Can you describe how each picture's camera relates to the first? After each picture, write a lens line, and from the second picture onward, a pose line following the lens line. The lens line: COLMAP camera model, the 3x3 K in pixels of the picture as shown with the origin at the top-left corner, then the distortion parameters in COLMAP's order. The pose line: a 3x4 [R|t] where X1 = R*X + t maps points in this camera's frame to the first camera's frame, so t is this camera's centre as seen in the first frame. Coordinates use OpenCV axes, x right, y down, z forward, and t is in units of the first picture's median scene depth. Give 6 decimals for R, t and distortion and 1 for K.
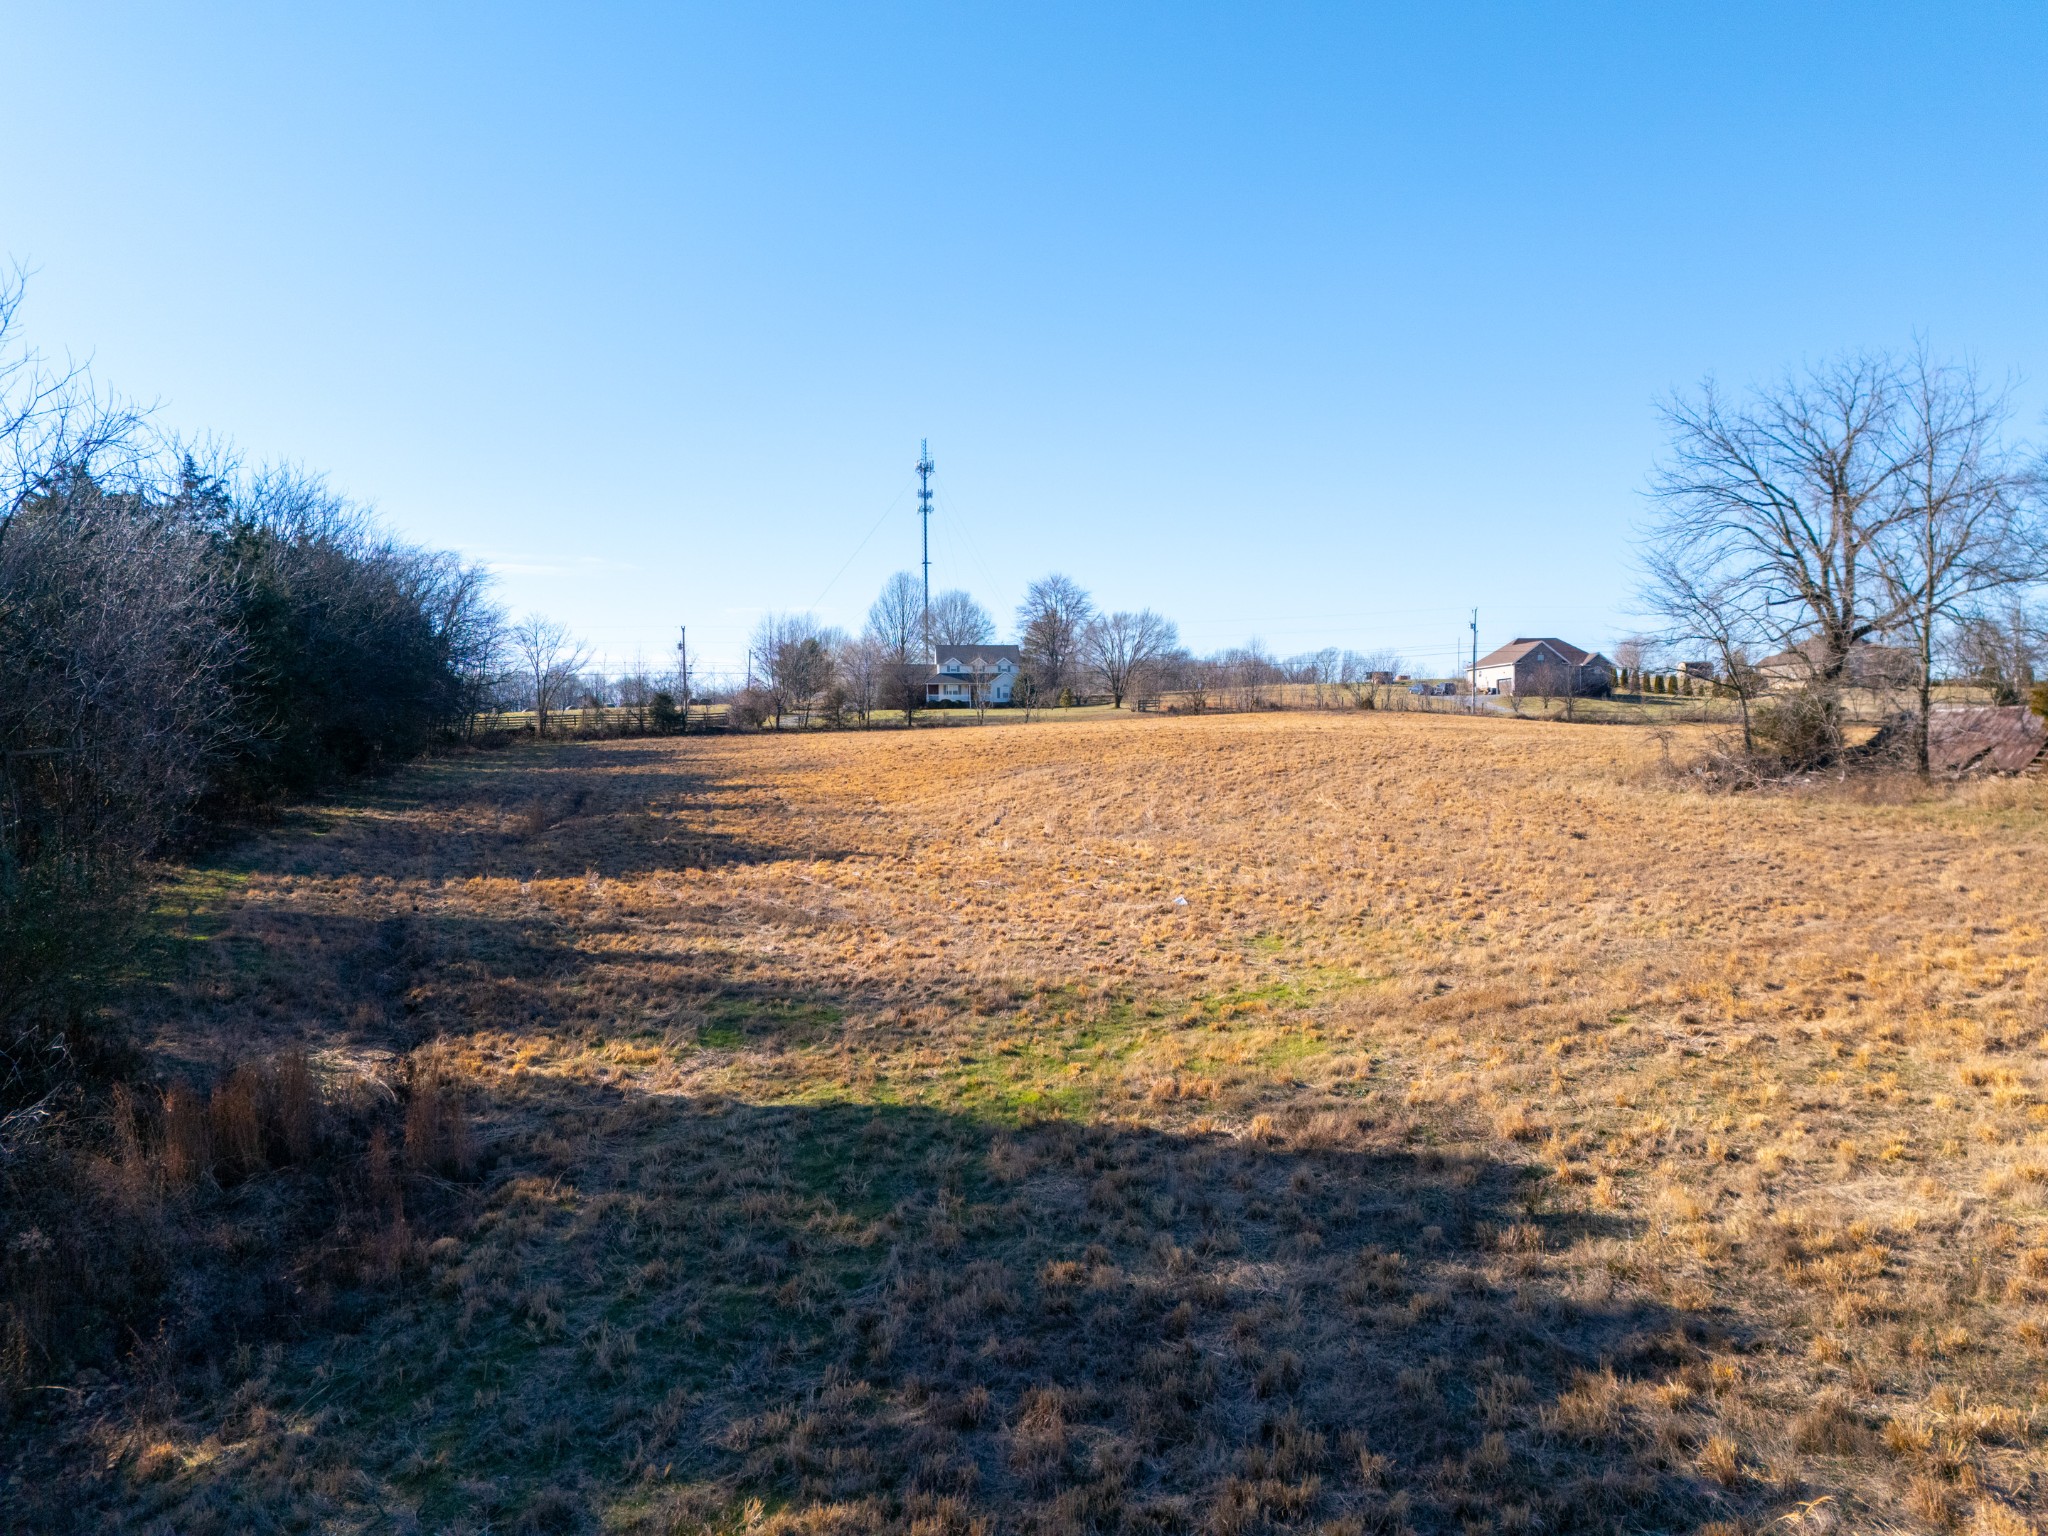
lens RADIAL K [[1495.9, 0, 1030.5], [0, 1495.9, 767.2], [0, 0, 1]] dist [0.081757, -0.077709]
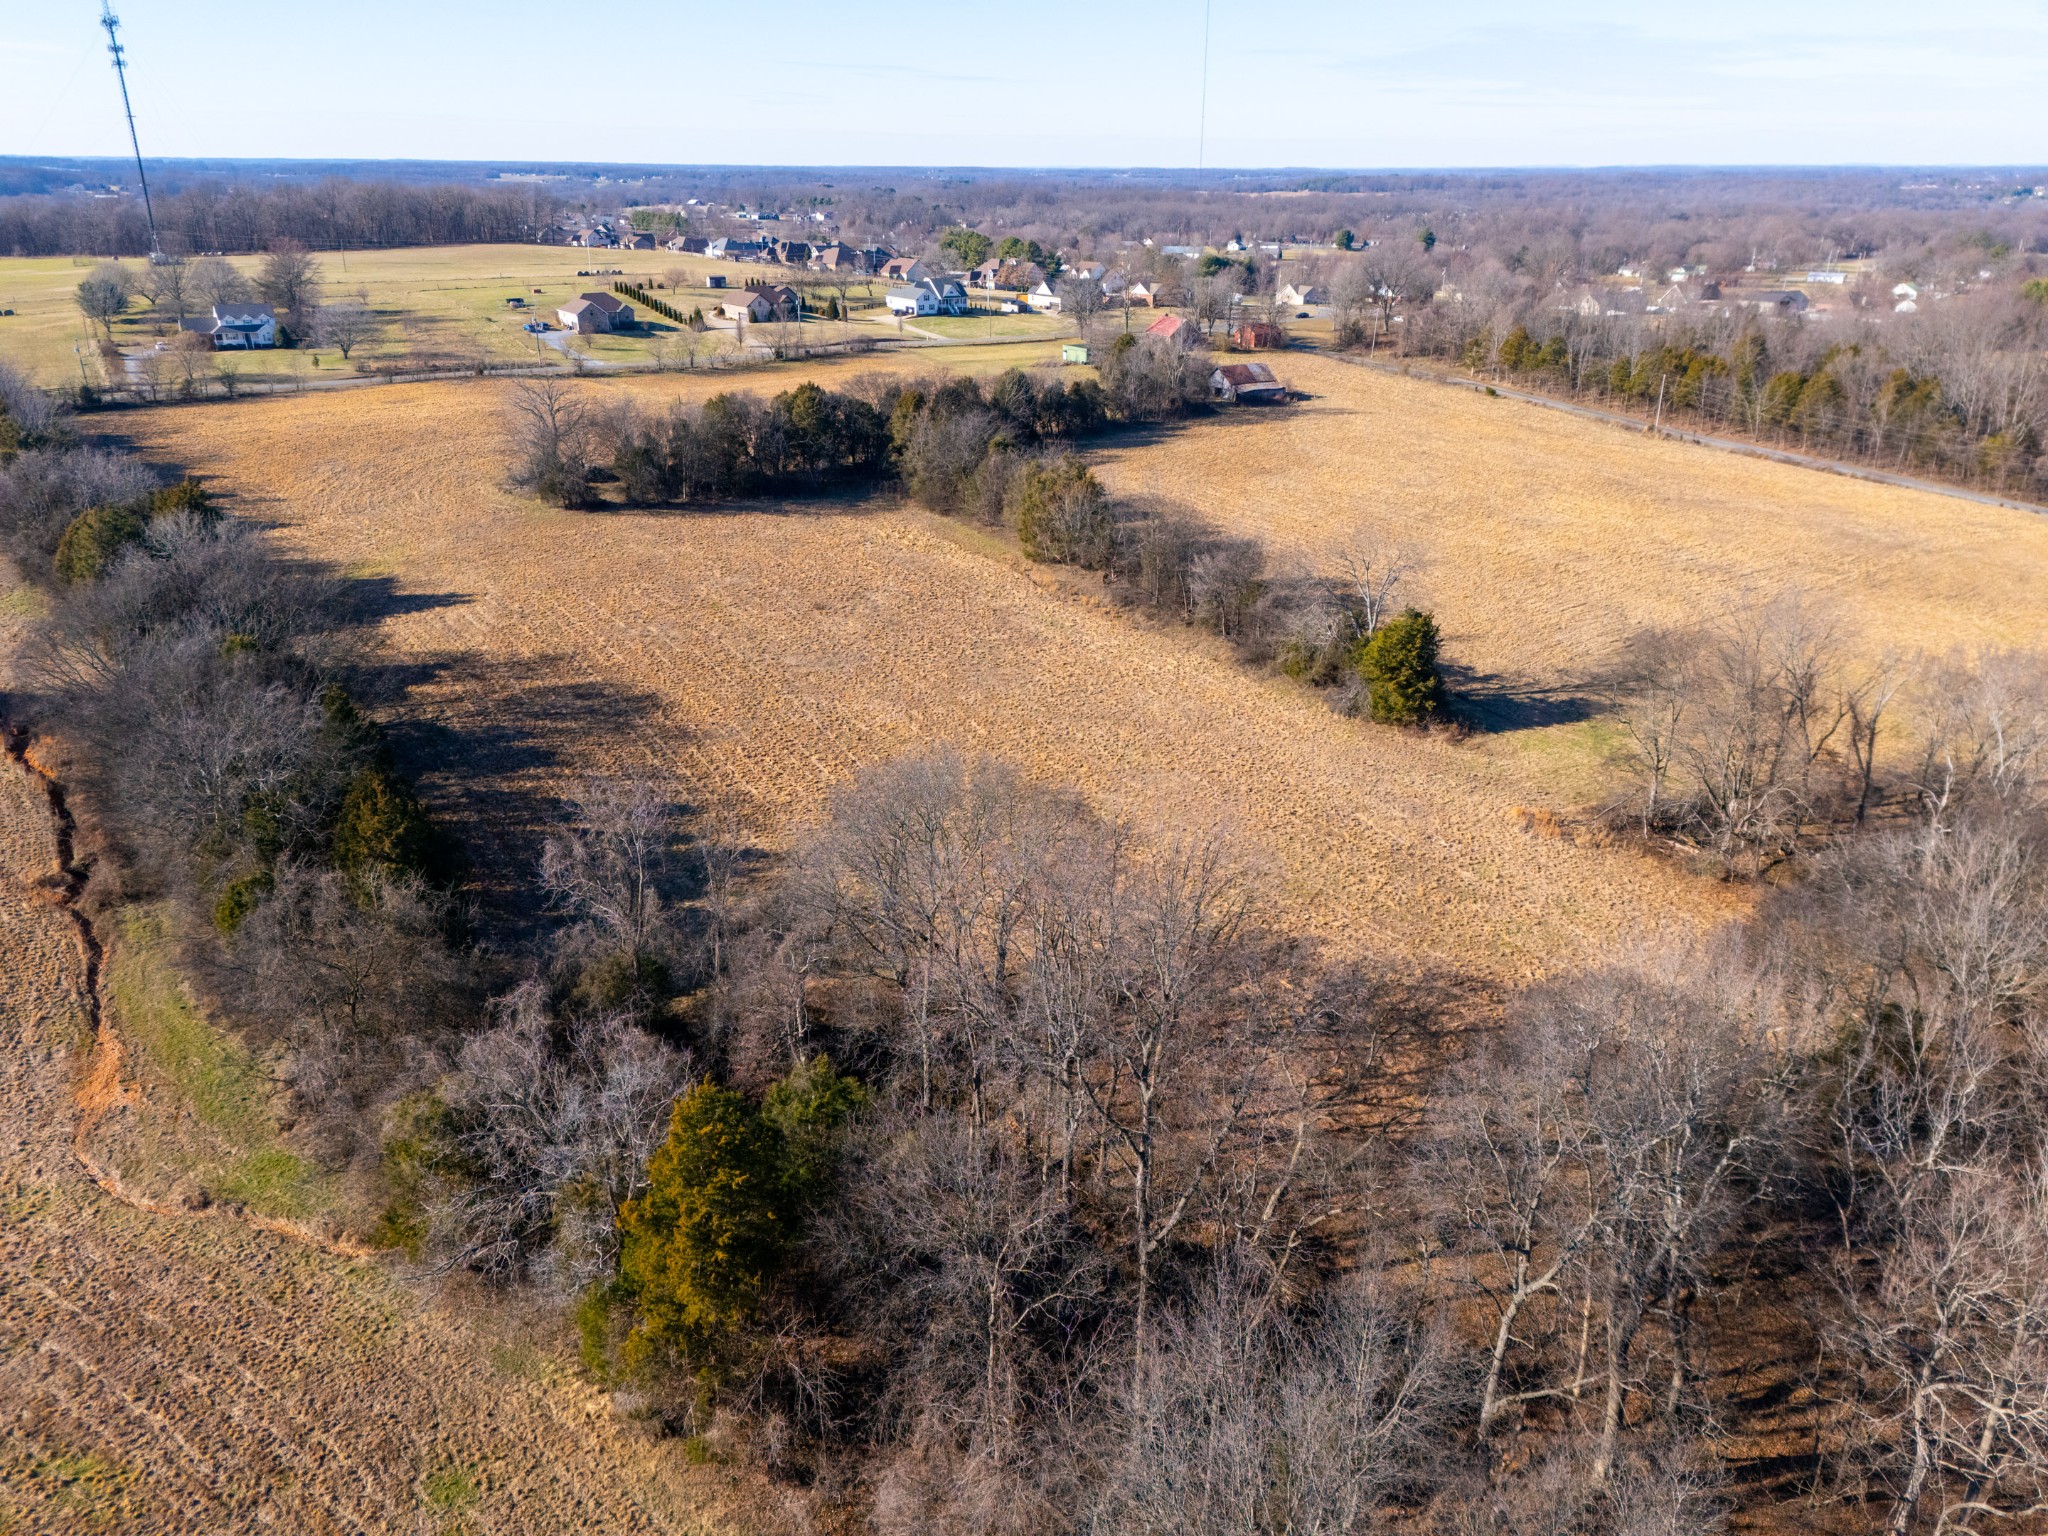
lens RADIAL K [[1495.9, 0, 1034.9], [0, 1495.9, 761.6], [0, 0, 1]] dist [0.081757, -0.077709]
pose [[0.895846, -0.157271, 0.415603, -0.031711], [-0.002615, 0.933392, 0.358848, -0.218842], [-0.444357, -0.322560, 0.835764, -0.938006]]
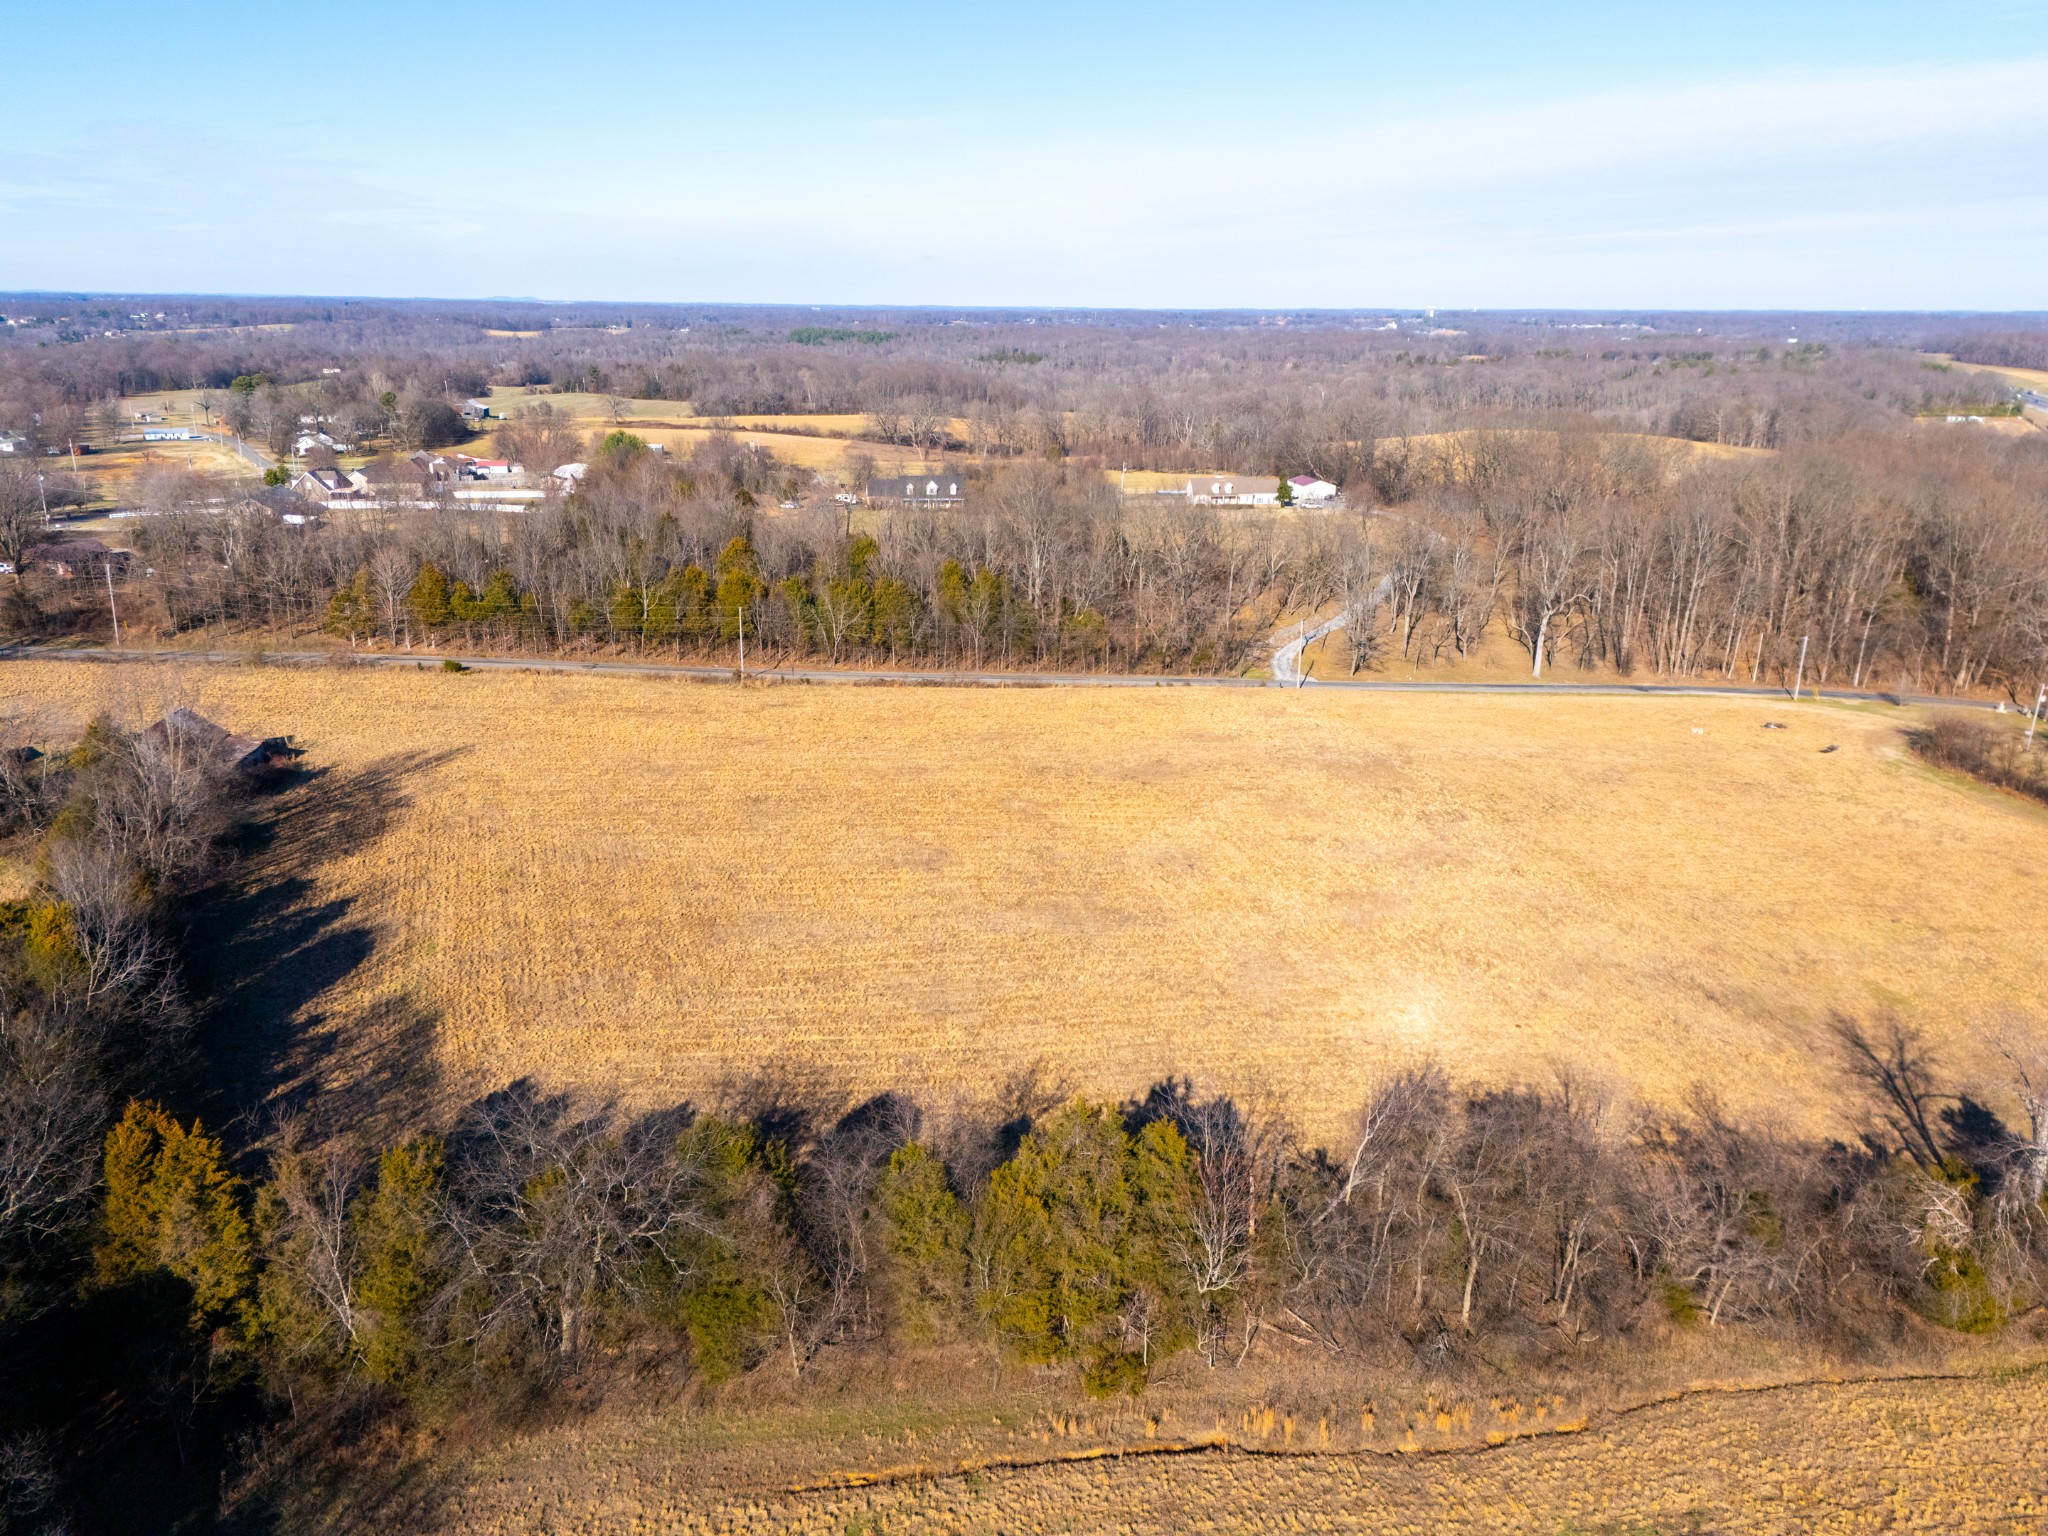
lens RADIAL K [[1495.9, 0, 1018.1], [0, 1495.9, 779.6], [0, 0, 1]] dist [0.081757, -0.077709]
pose [[-0.038529, -0.301261, 0.952763, 0.093359], [0.001834, 0.953448, 0.301551, -0.253584], [-0.999256, 0.013366, -0.036183, 0.008927]]
